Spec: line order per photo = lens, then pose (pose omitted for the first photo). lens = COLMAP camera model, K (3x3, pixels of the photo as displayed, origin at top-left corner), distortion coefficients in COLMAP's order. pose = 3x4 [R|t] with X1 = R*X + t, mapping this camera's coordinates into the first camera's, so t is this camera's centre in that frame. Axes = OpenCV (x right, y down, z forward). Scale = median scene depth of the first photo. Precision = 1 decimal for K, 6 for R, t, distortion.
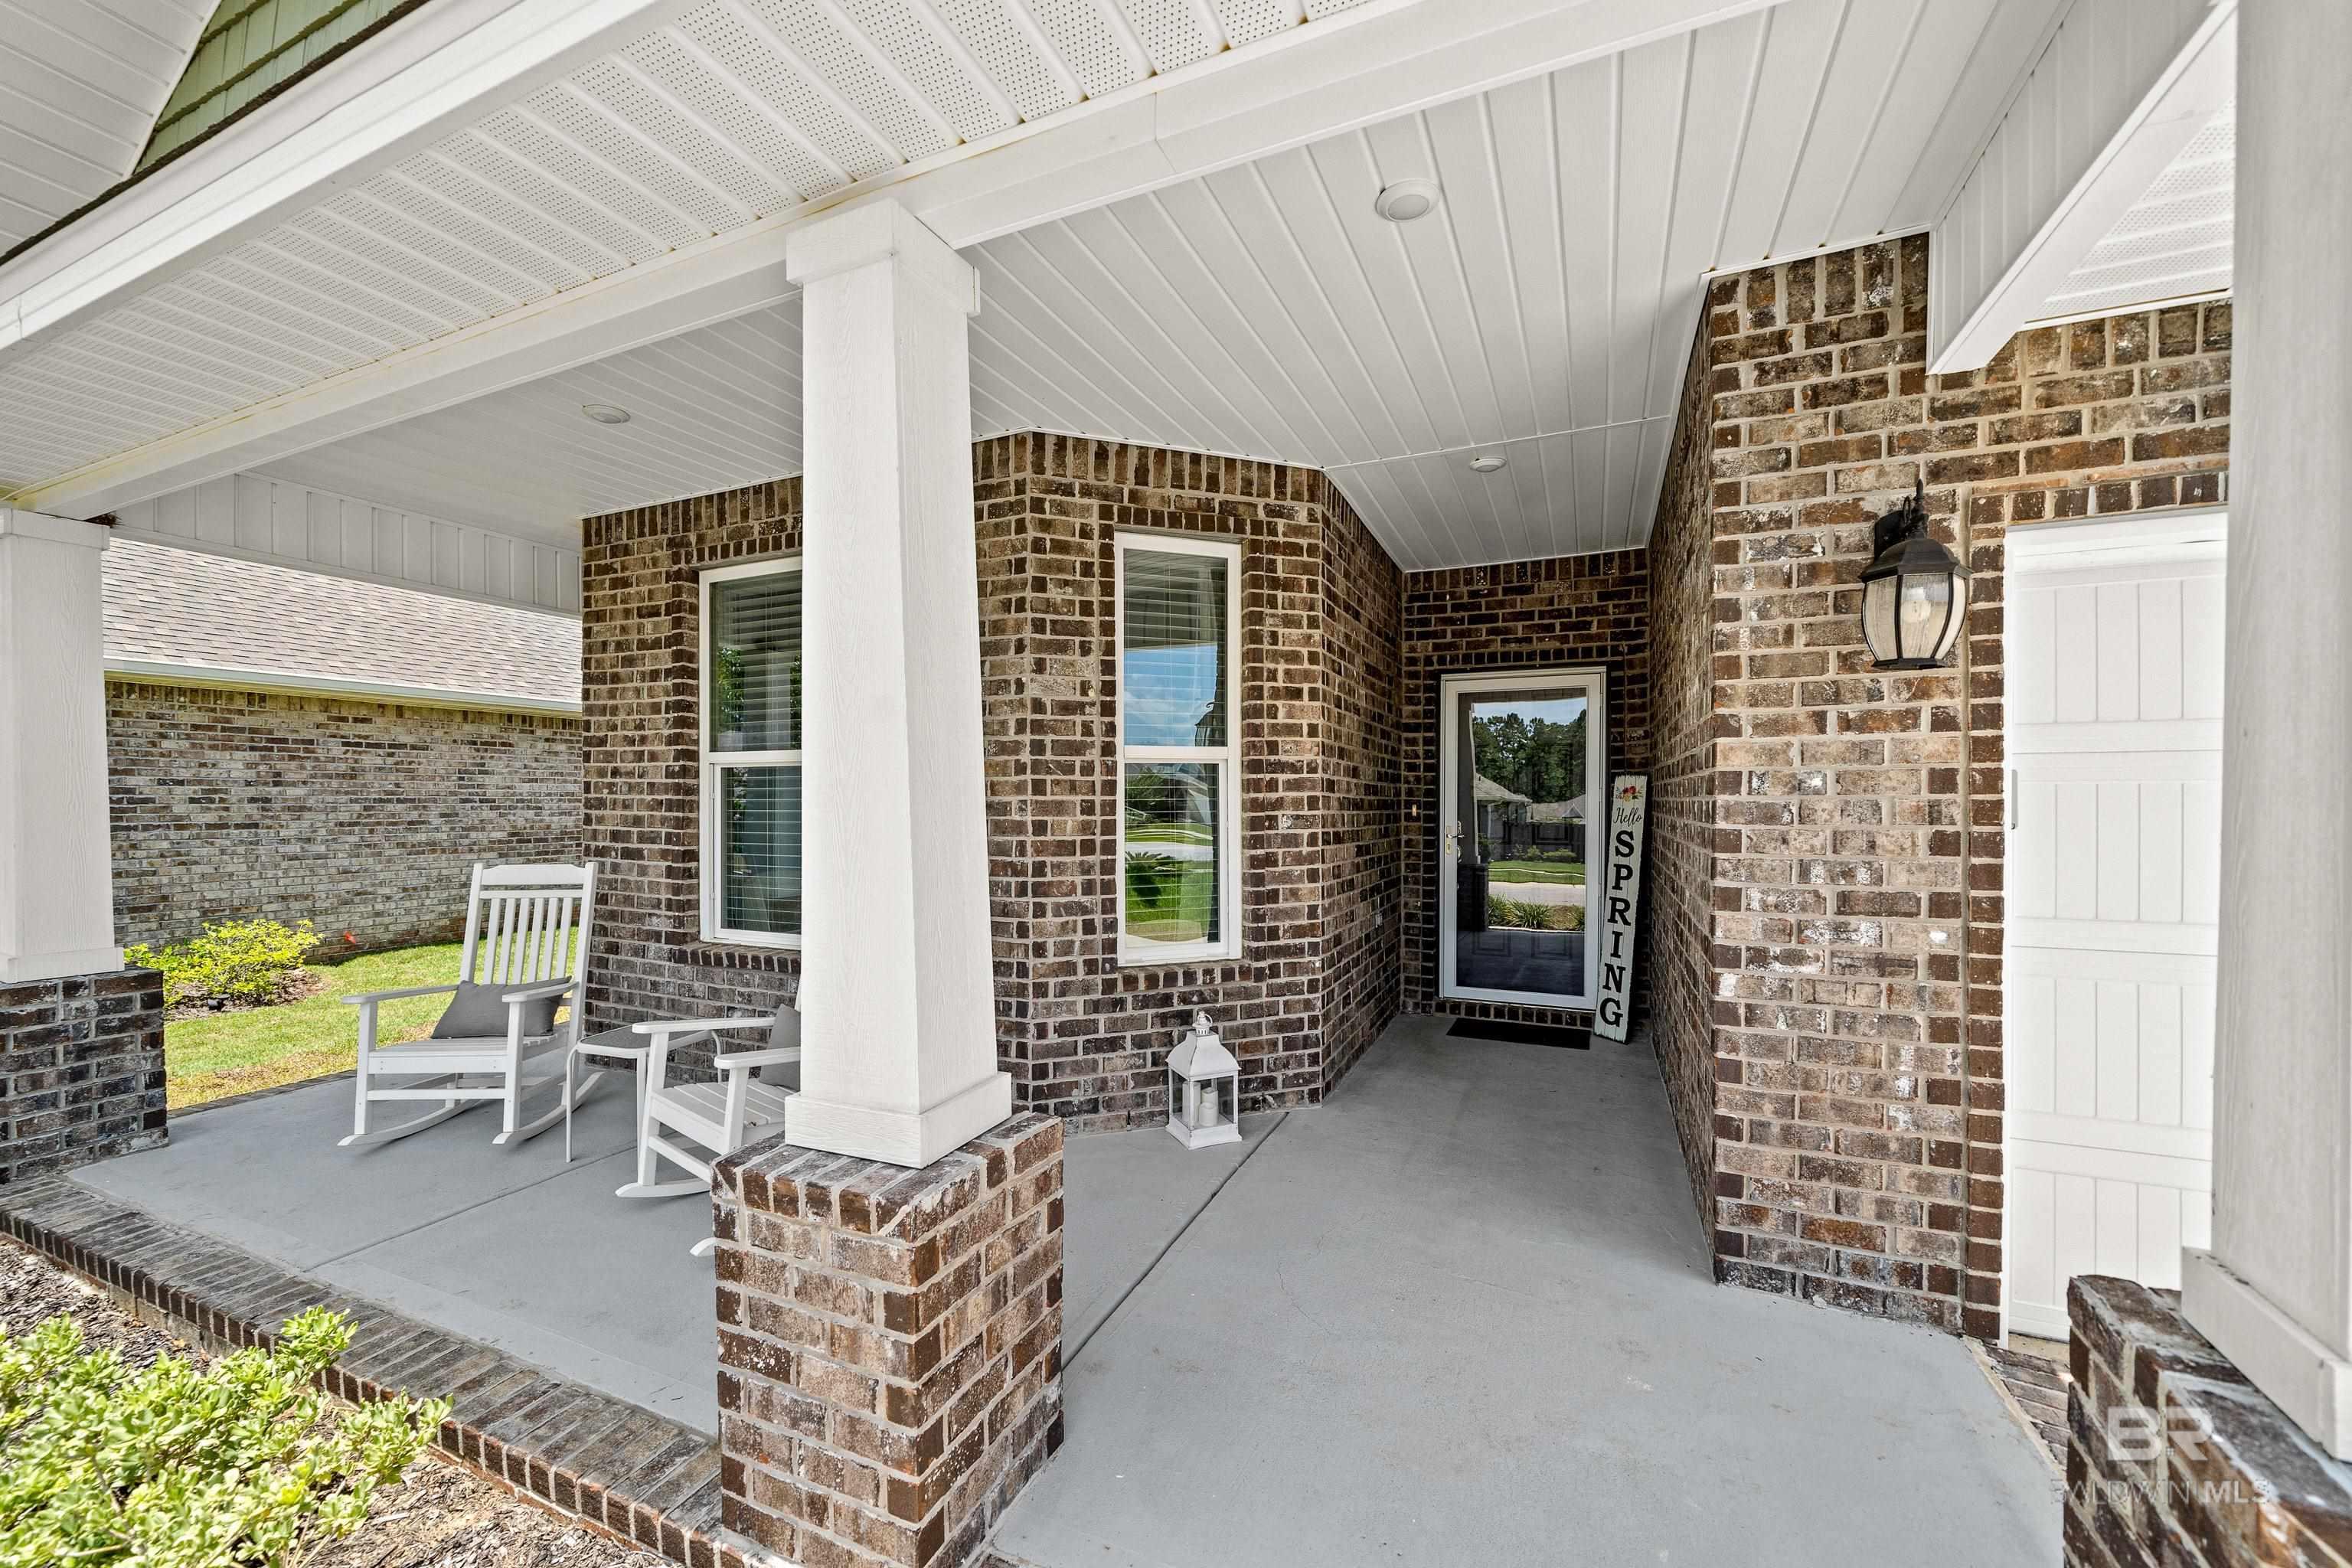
lens RADIAL K [[939.5, 0, 1158.0], [0, 939.5, 807.7], [0, 0, 1]] dist [-0.004293, -0.000172]
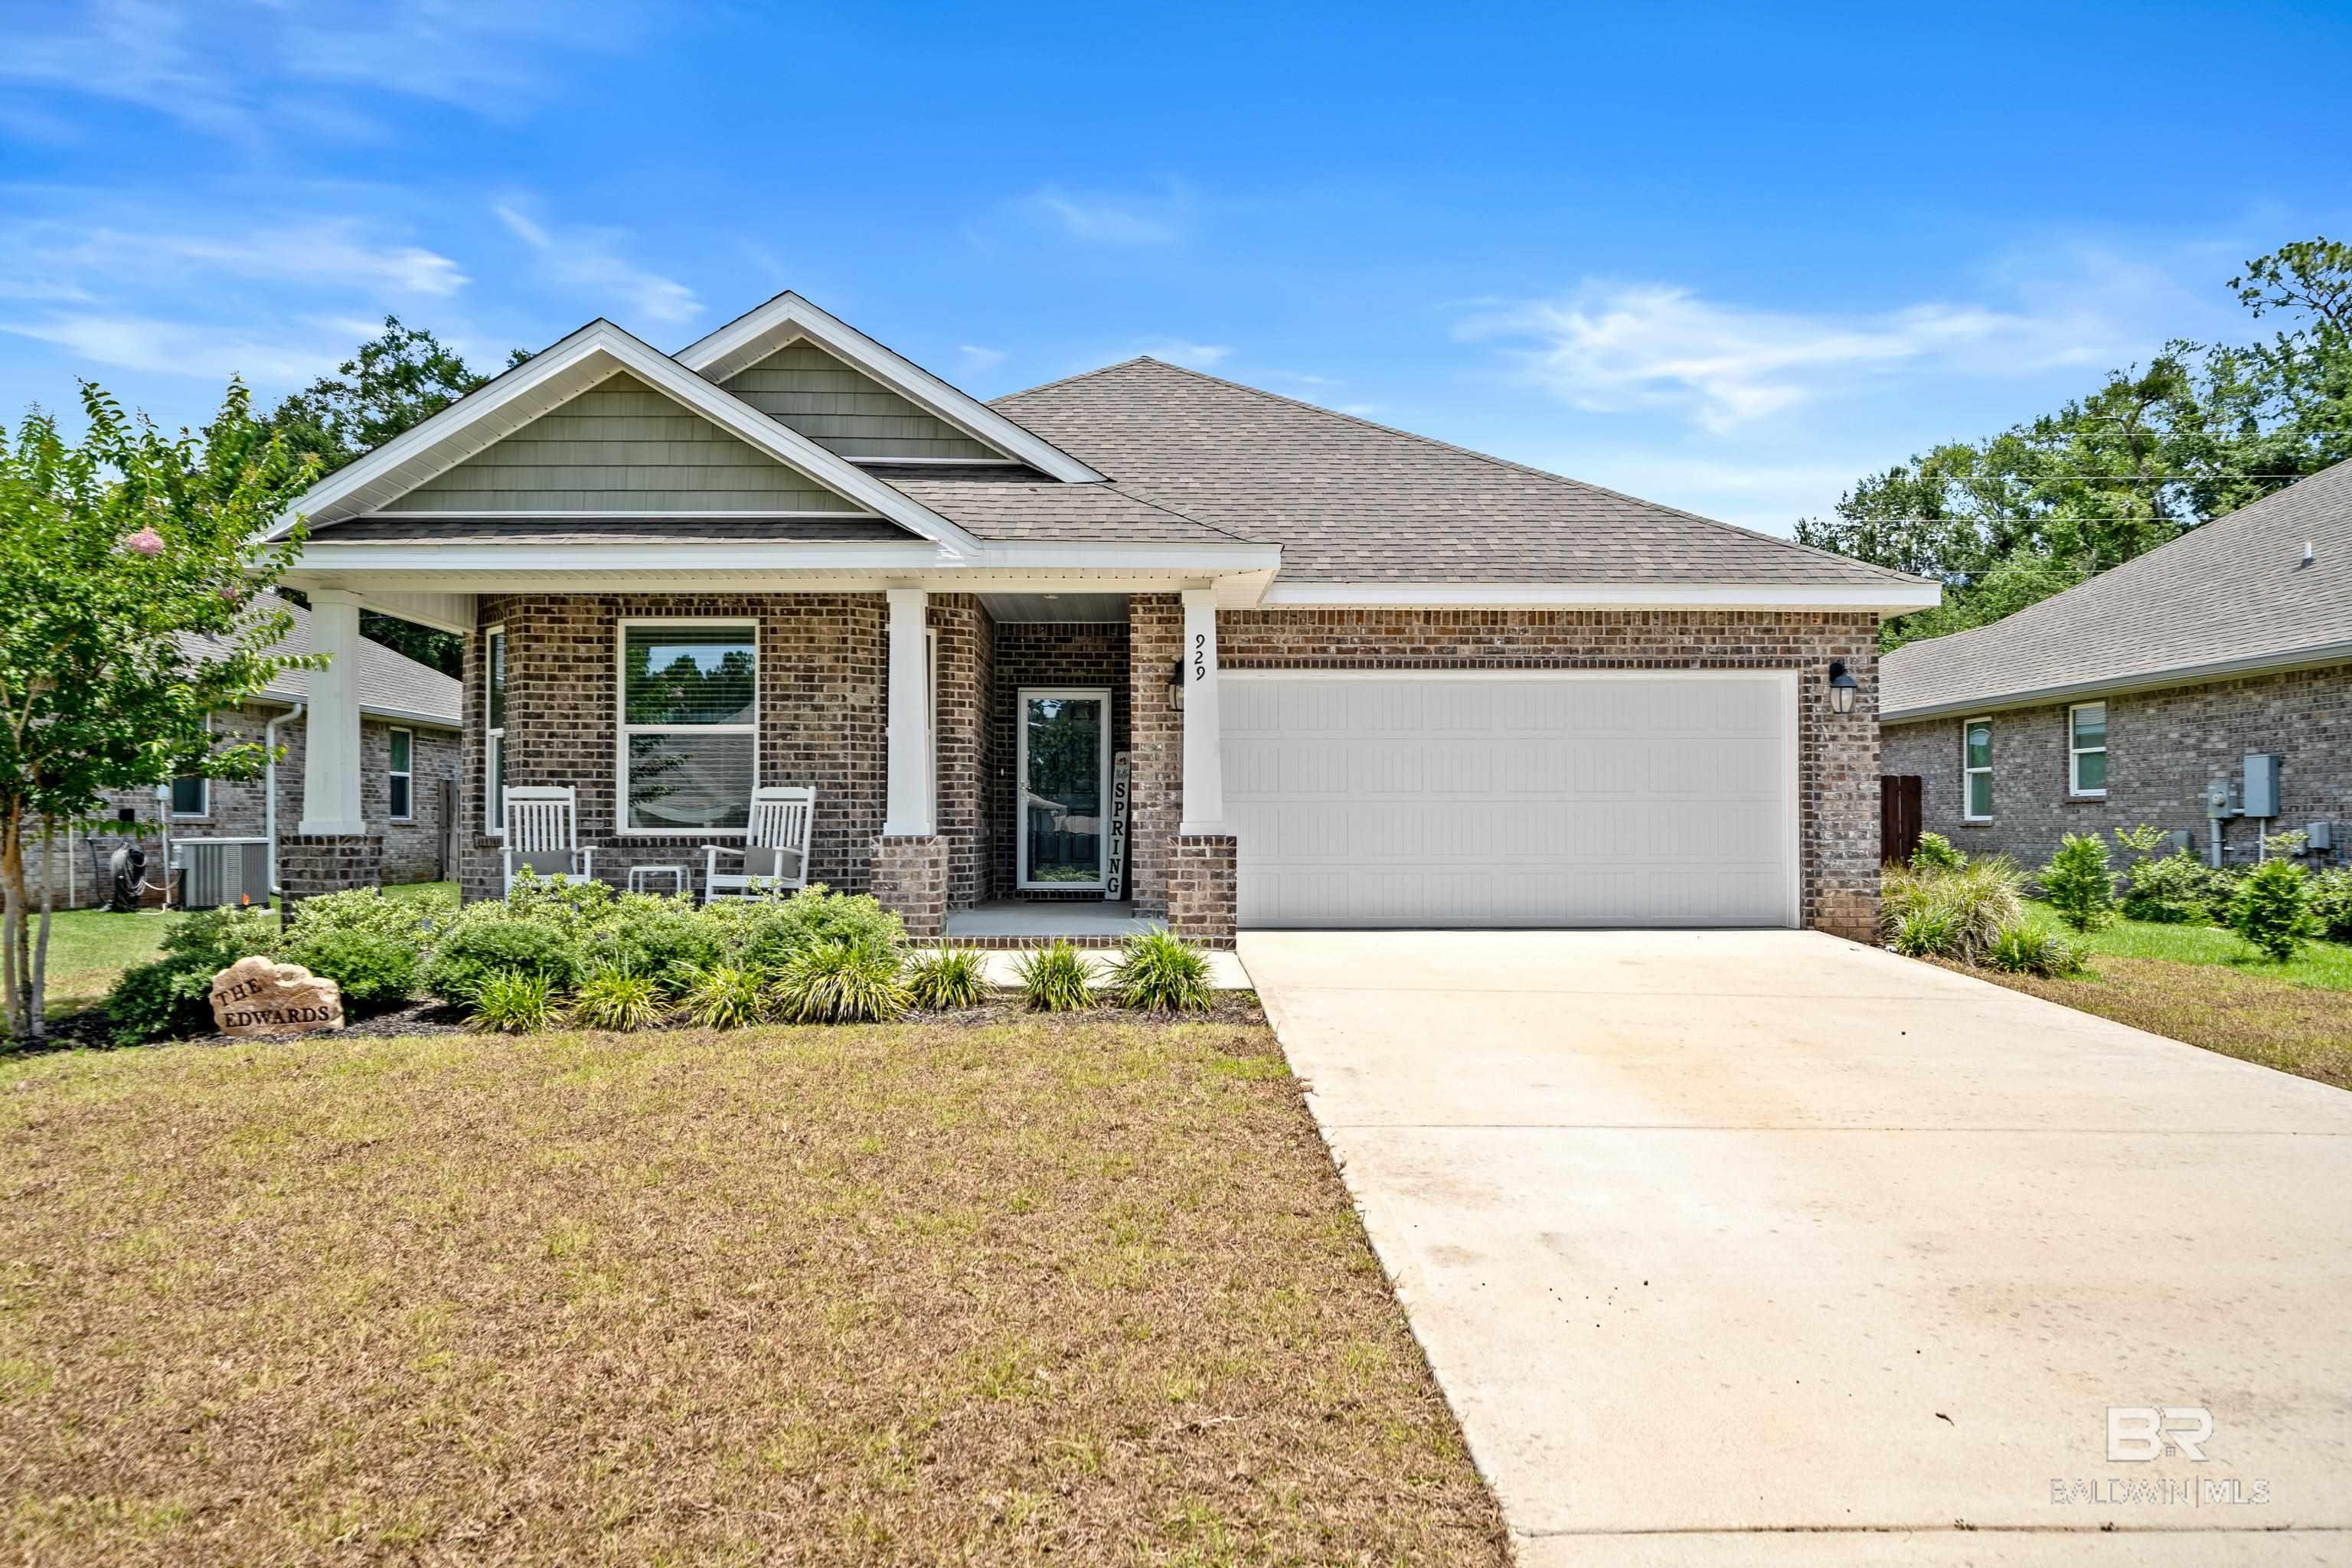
lens RADIAL K [[1590.8, 0, 1174.5], [0, 1590.8, 787.4], [0, 0, 1]] dist [0.007159, -0.002155]
pose [[0.900959, 0.010708, 0.433771, -1.004174], [0.002044, 0.999580, -0.028921, 0.170357], [-0.433899, 0.026943, 0.900559, -2.465201]]
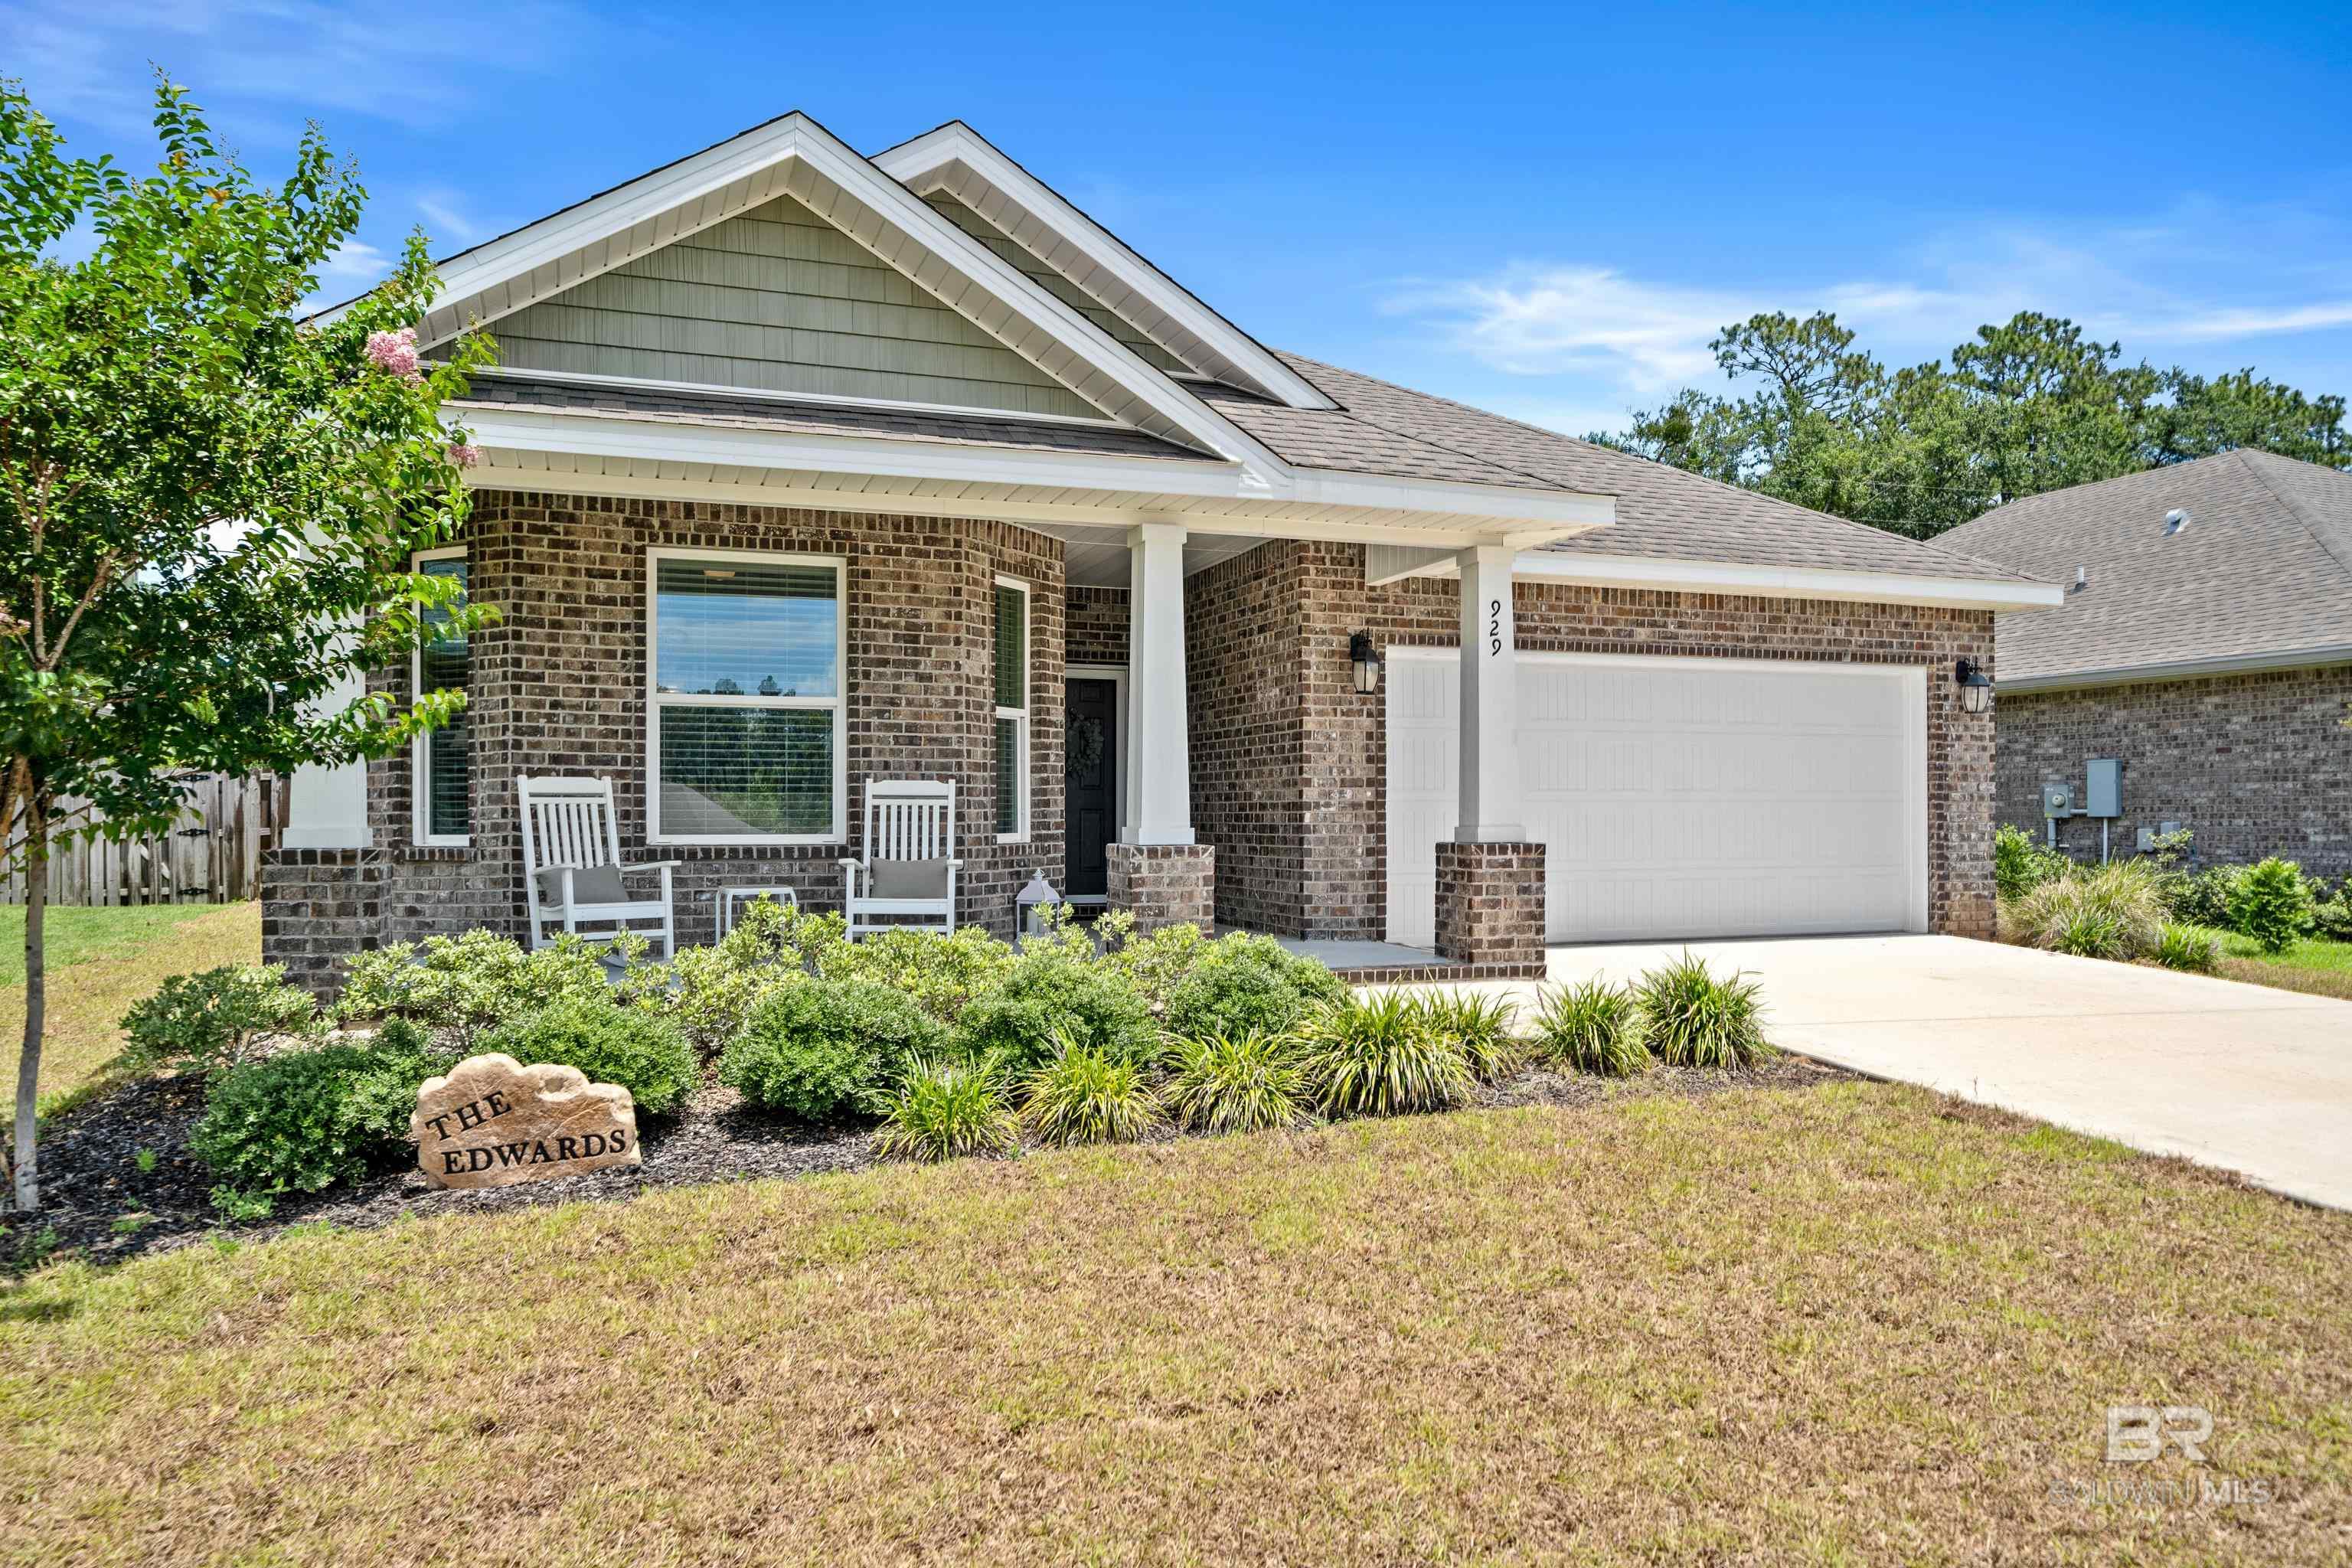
lens RADIAL K [[1590.8, 0, 1185.2], [0, 1590.8, 805.1], [0, 0, 1]] dist [0.007159, -0.002155]
pose [[0.709763, 0.006286, 0.704413, -1.773577], [0.004664, 0.999896, -0.013622, 0.147611], [-0.704425, 0.012954, 0.709660, -1.201909]]
